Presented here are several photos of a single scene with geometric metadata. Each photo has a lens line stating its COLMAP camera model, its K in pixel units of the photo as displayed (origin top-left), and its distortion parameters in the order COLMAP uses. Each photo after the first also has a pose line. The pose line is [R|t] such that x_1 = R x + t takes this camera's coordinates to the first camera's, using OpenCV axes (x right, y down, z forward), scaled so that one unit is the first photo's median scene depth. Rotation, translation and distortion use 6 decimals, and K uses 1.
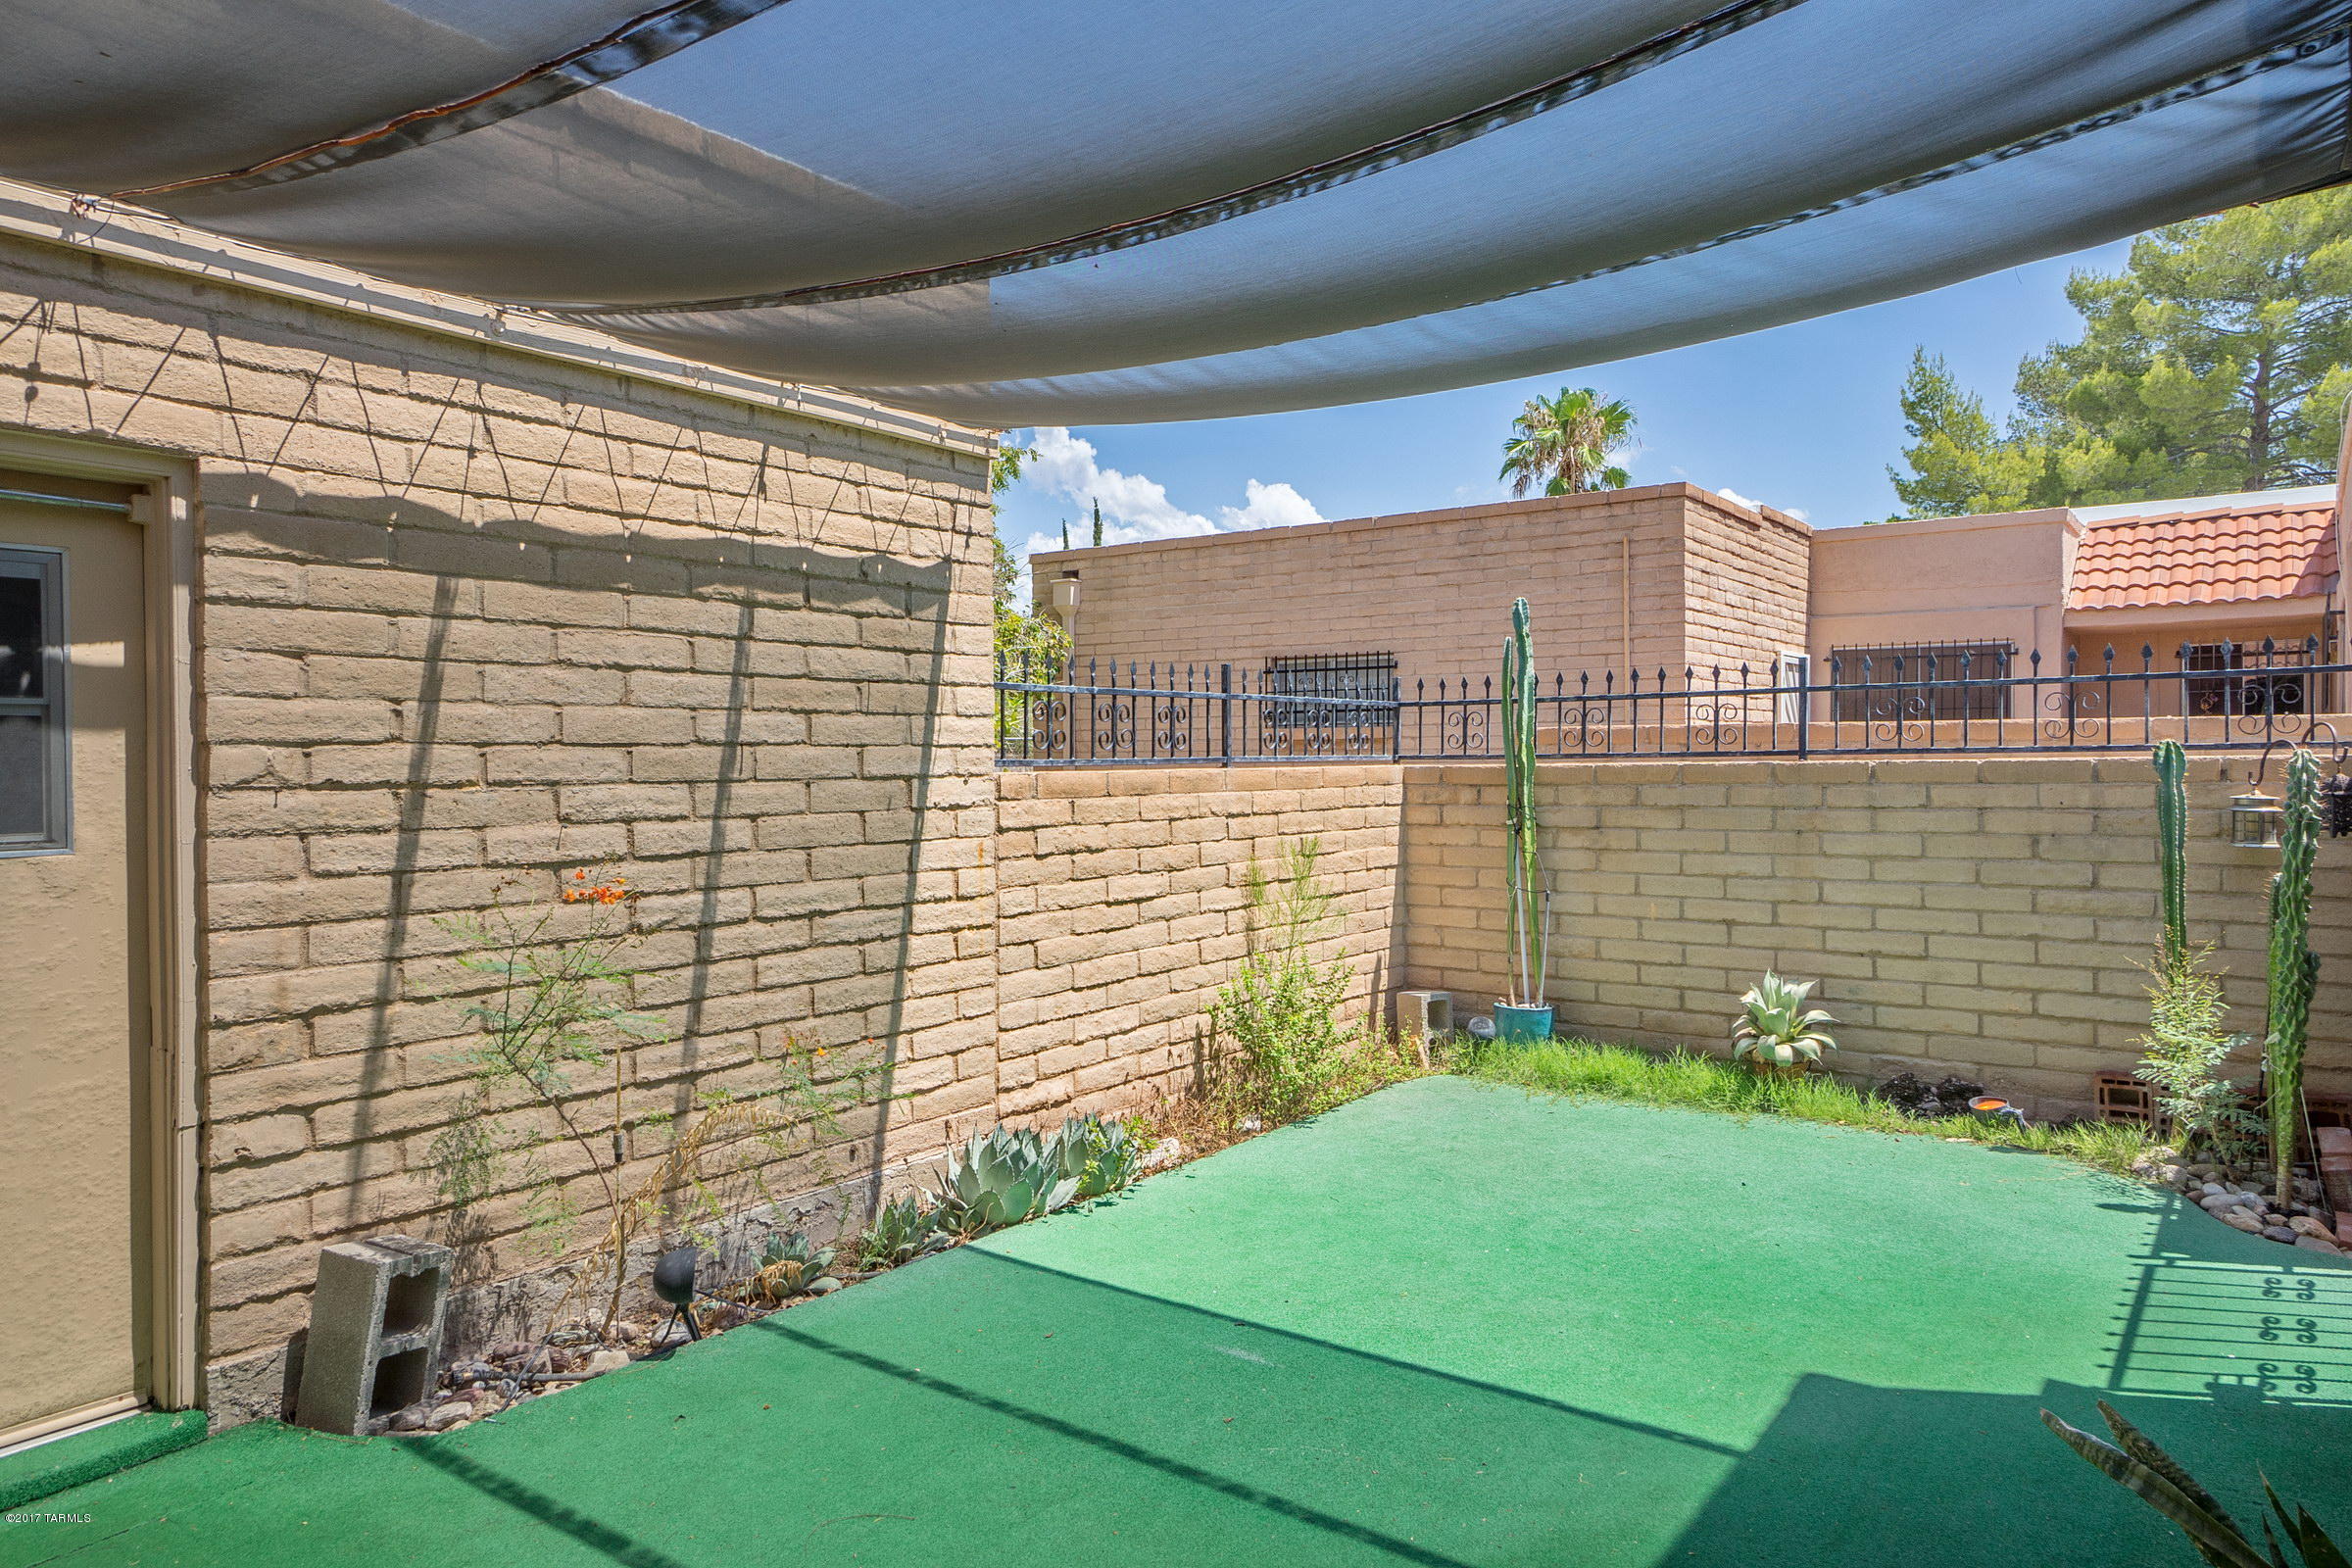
lens RADIAL K [[1564.8, 0, 1178.6], [0, 1564.8, 763.7], [0, 0, 1]] dist [0.004612, 0.001535]
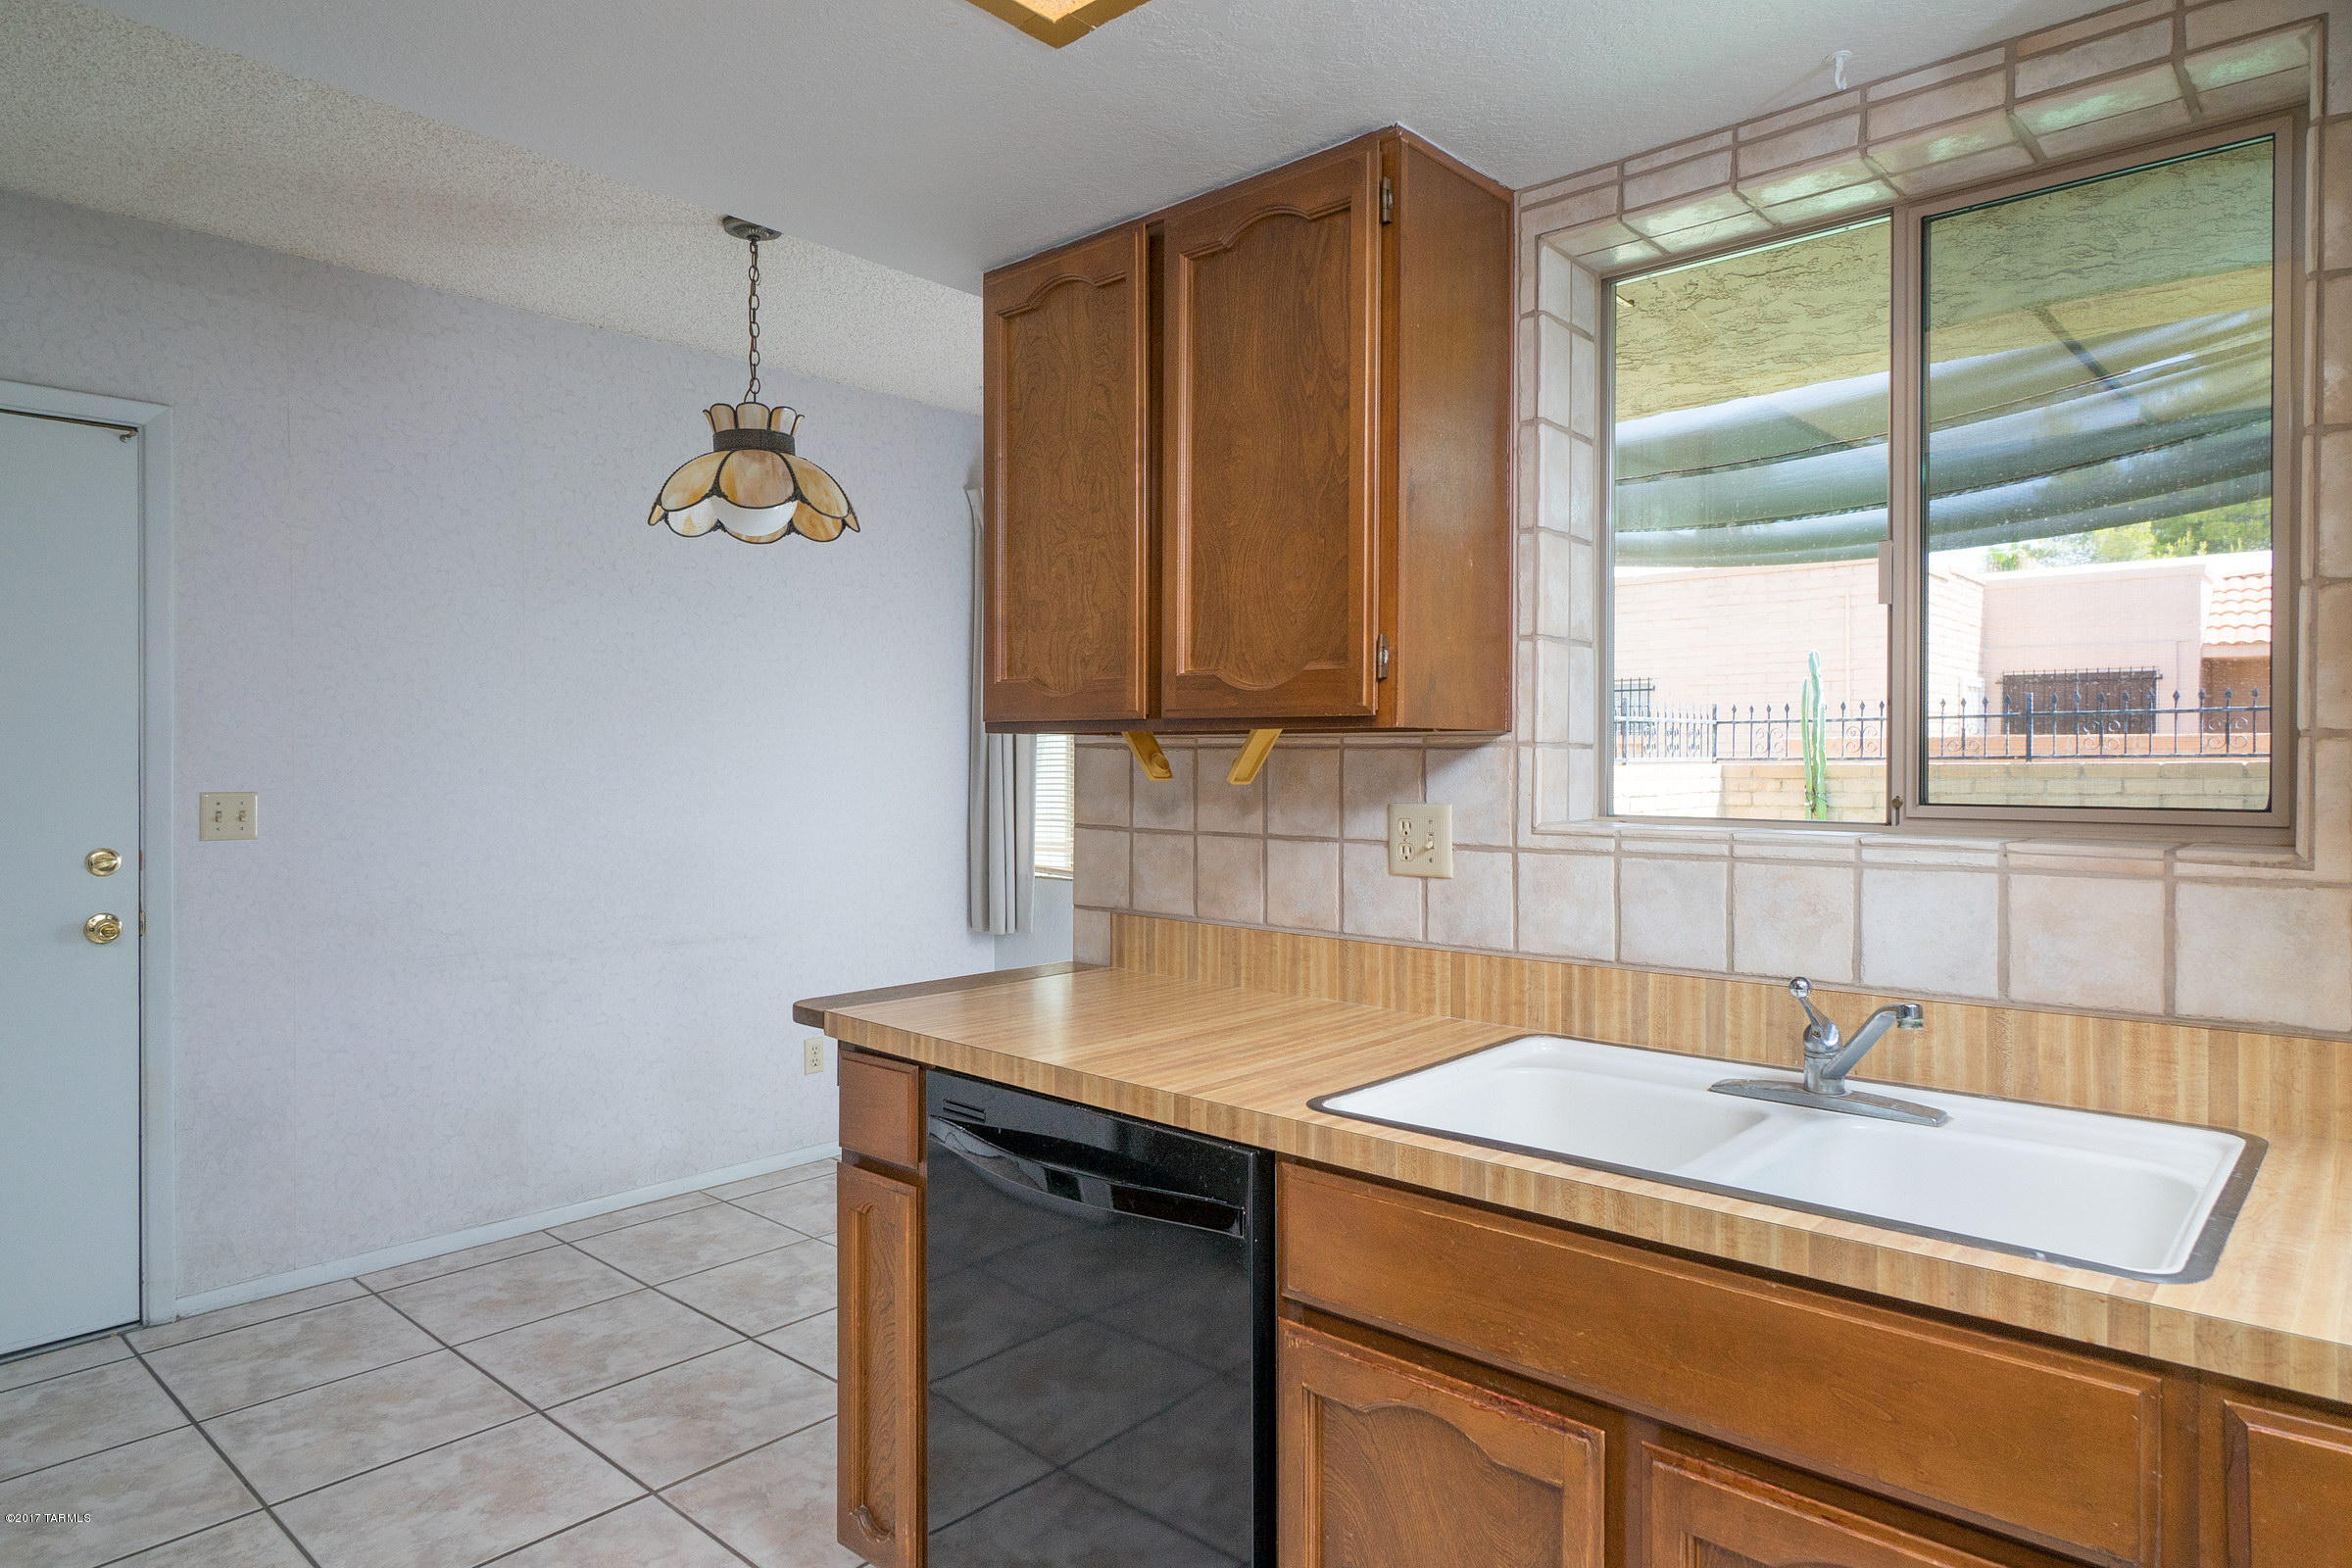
lens RADIAL K [[1373.1, 0, 1176.2], [0, 1373.1, 777.3], [0, 0, 1]] dist [0.000823, -0.000524]
pose [[0.993703, 0.004348, -0.111963, -0.260283], [-0.003154, 0.999936, 0.010841, 0.000685], [0.112003, -0.010420, 0.993653, -0.383328]]
